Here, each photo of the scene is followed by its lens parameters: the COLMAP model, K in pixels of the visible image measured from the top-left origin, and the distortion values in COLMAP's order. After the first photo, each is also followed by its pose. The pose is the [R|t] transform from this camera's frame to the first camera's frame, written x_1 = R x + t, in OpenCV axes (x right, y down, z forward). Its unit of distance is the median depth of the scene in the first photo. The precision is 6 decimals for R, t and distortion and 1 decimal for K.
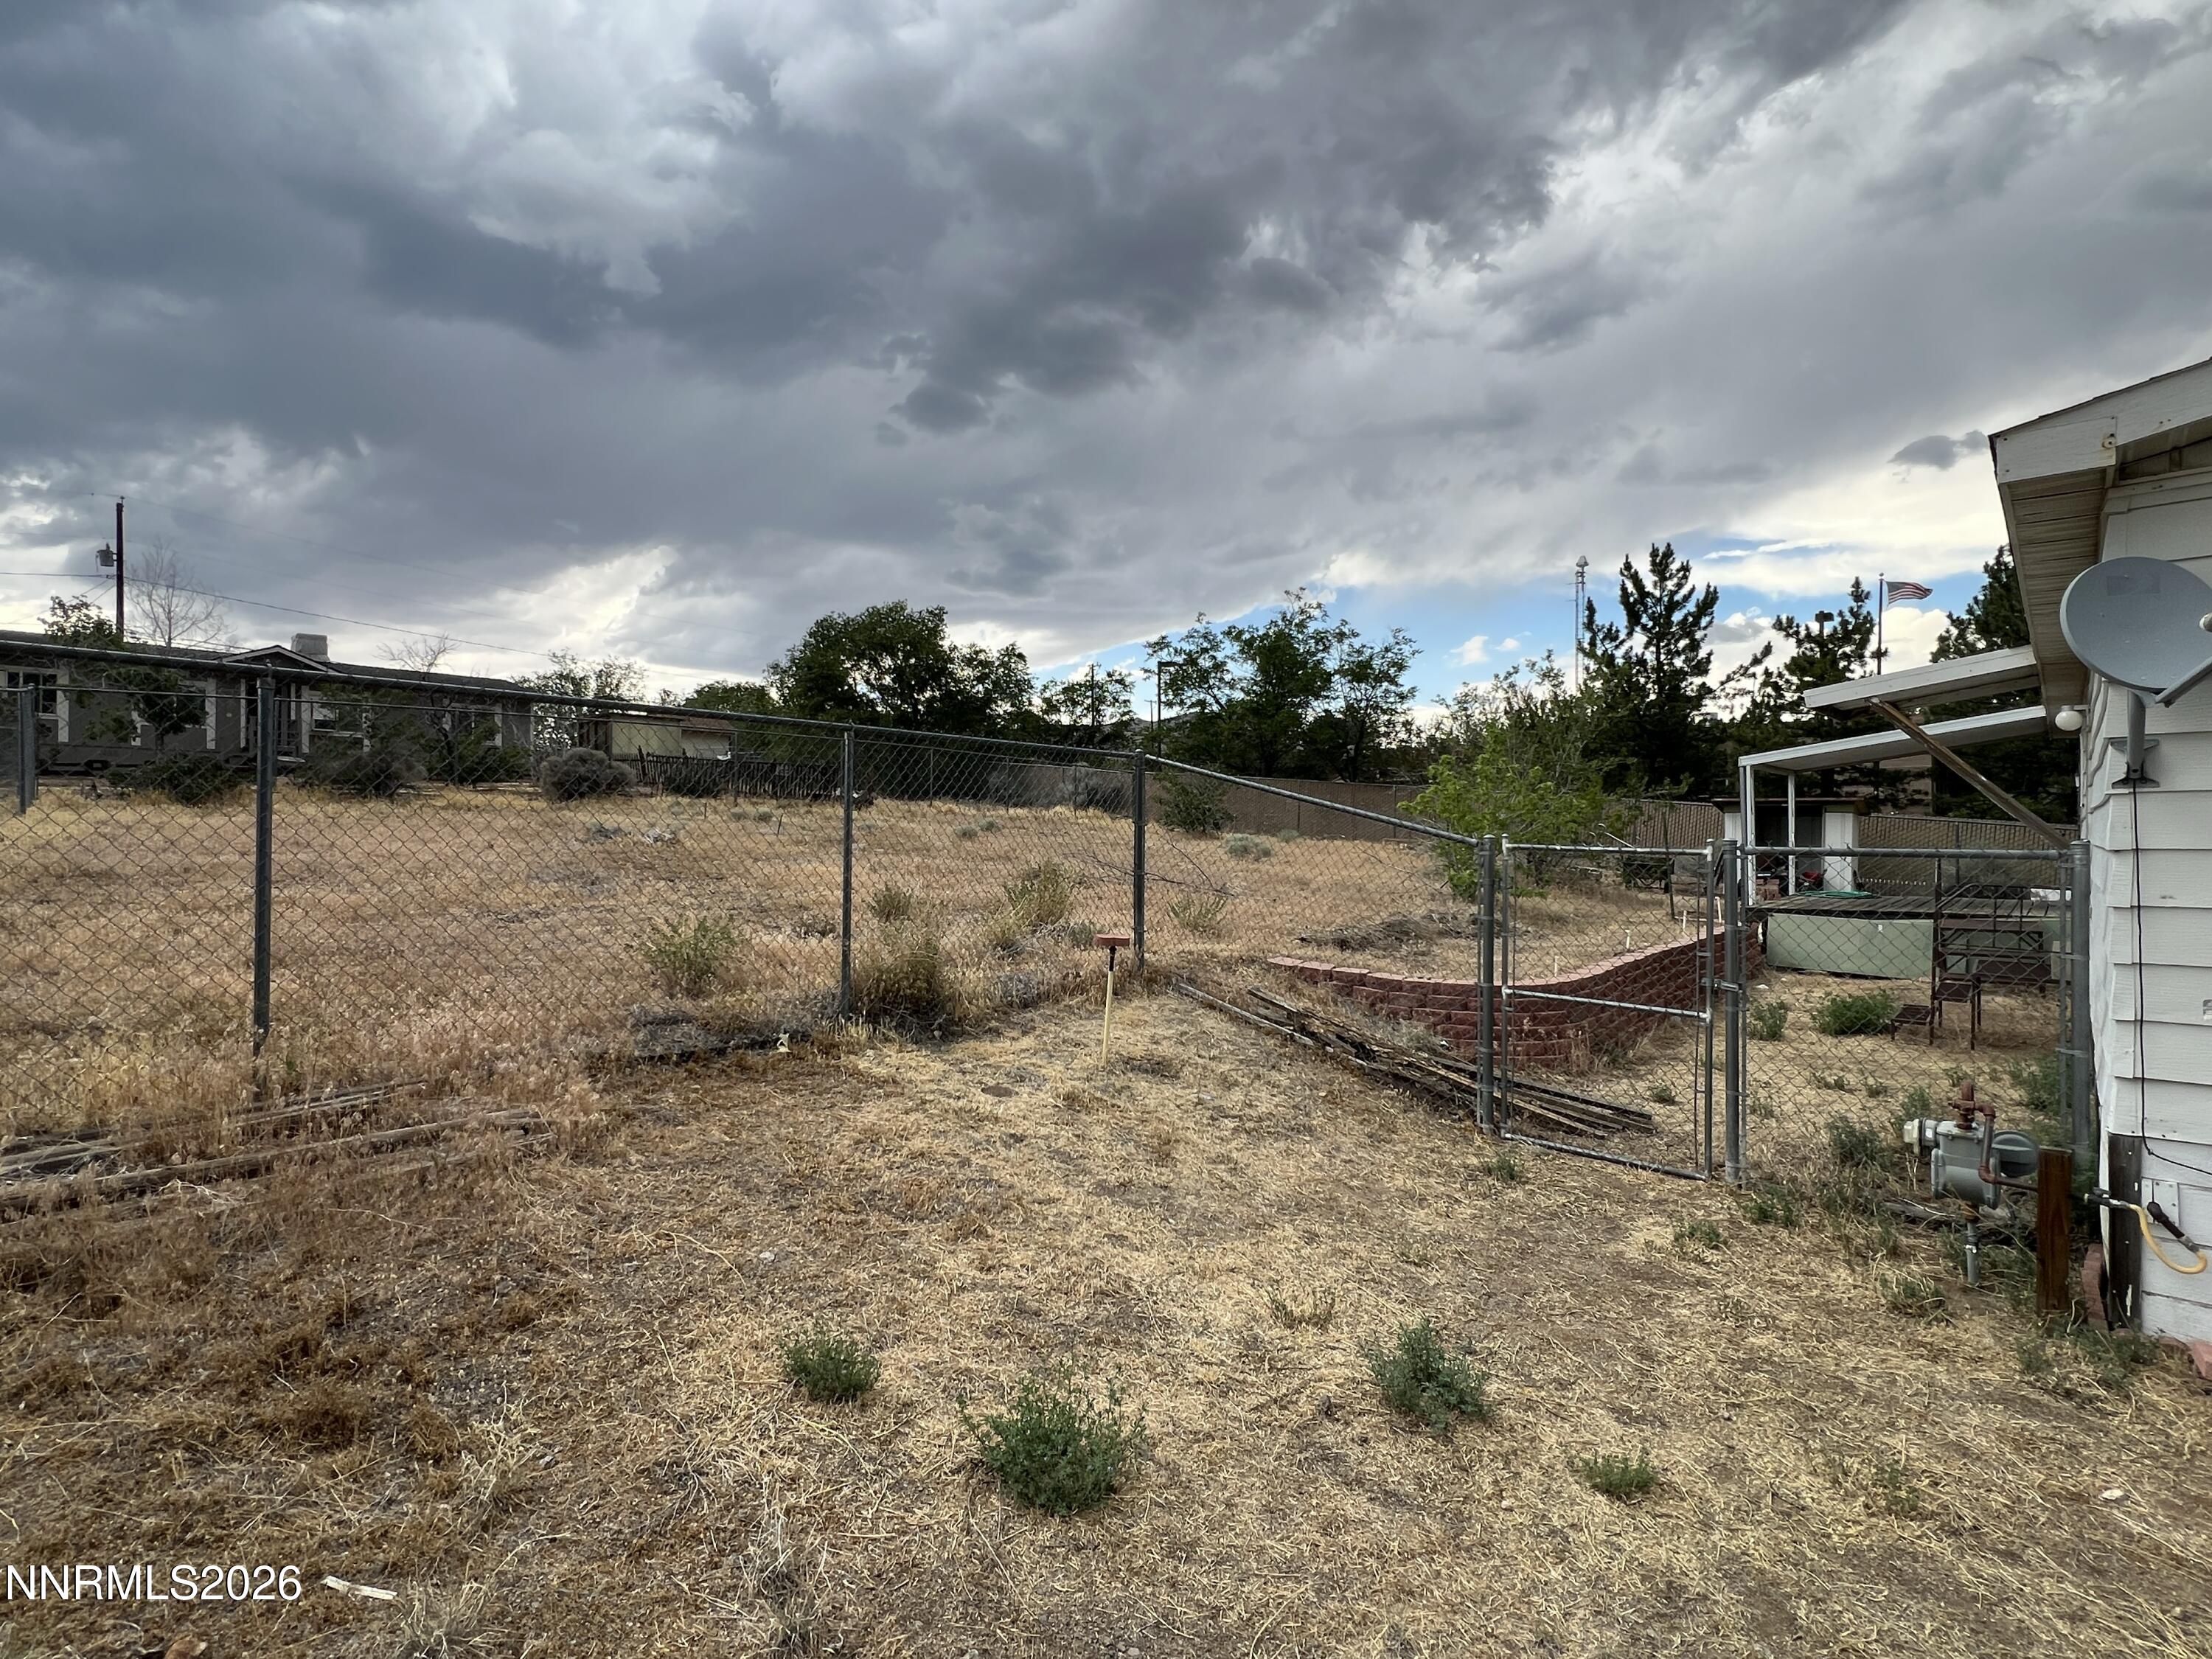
lens RADIAL K [[1024.9, 0, 1100.0], [0, 1024.9, 829.7], [0, 0, 1]] dist [-0.000569, 0.000949]
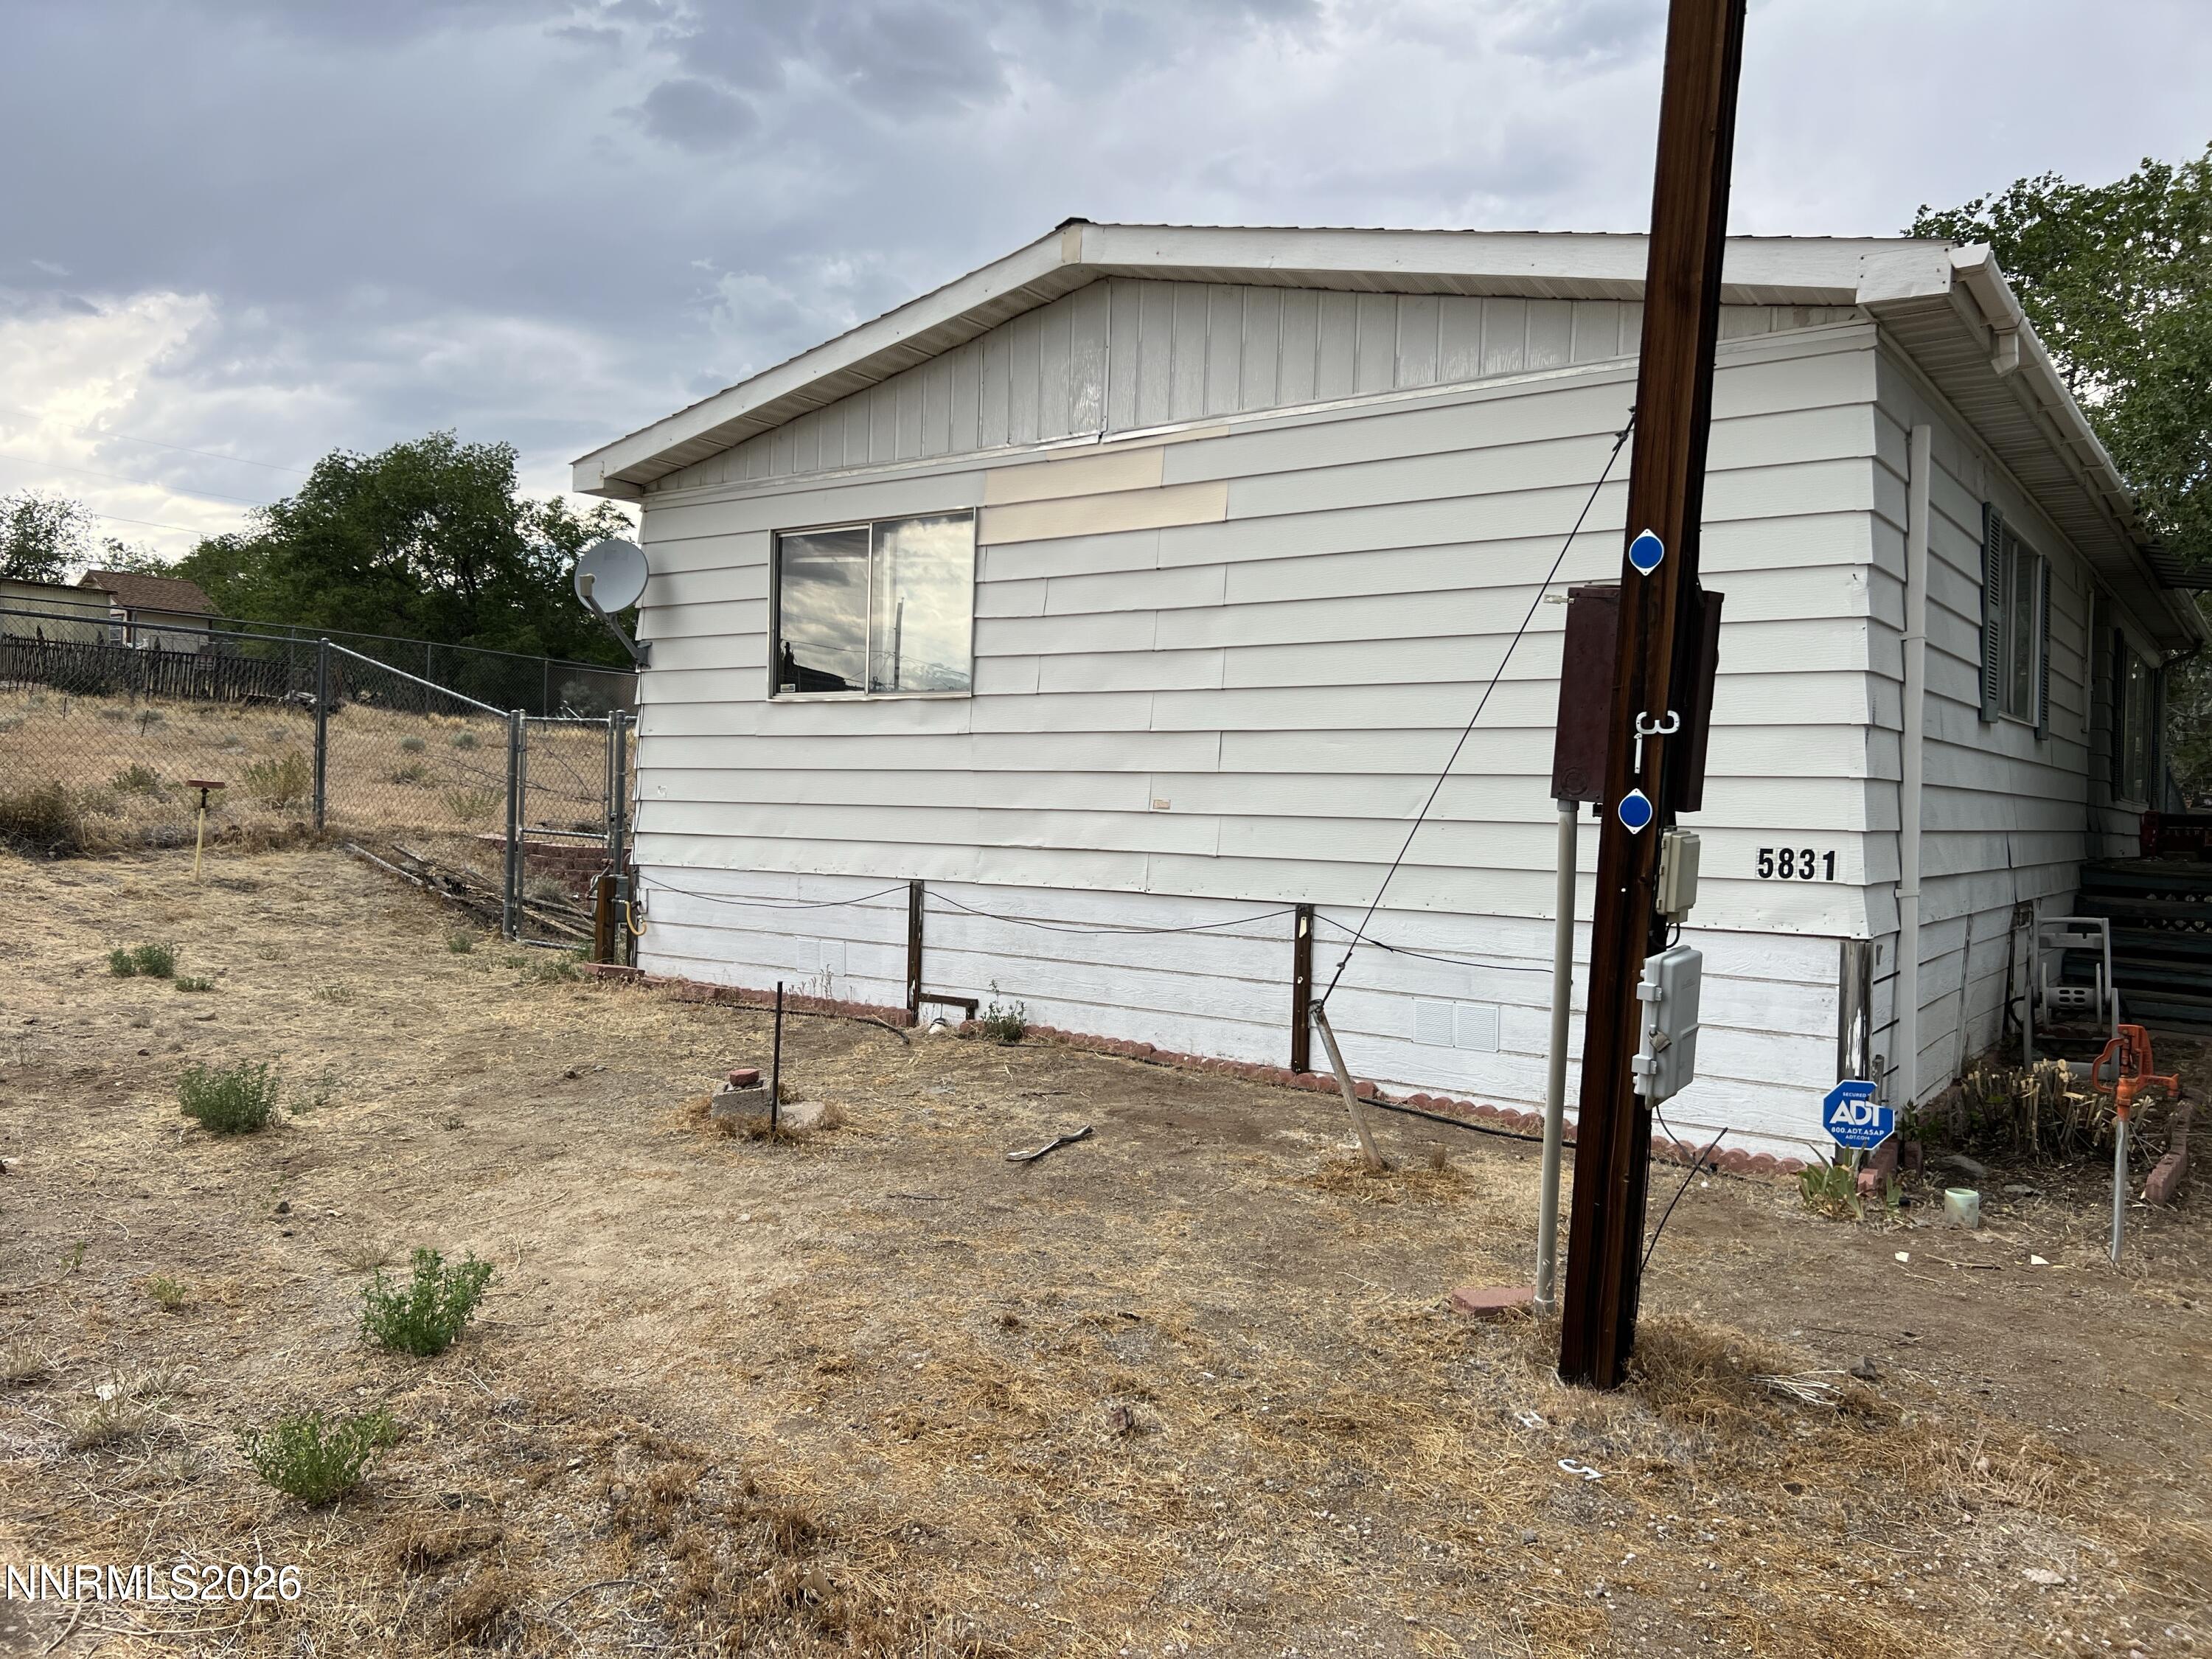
lens RADIAL K [[1662.9, 0, 1107.5], [0, 1662.9, 820.2], [0, 0, 1]] dist [0.018958, -0.054648]
pose [[0.995261, 0.021991, 0.094717, 0.158851], [-0.023508, 0.999612, 0.014936, 0.016175], [-0.094352, -0.017092, 0.995392, -0.198900]]
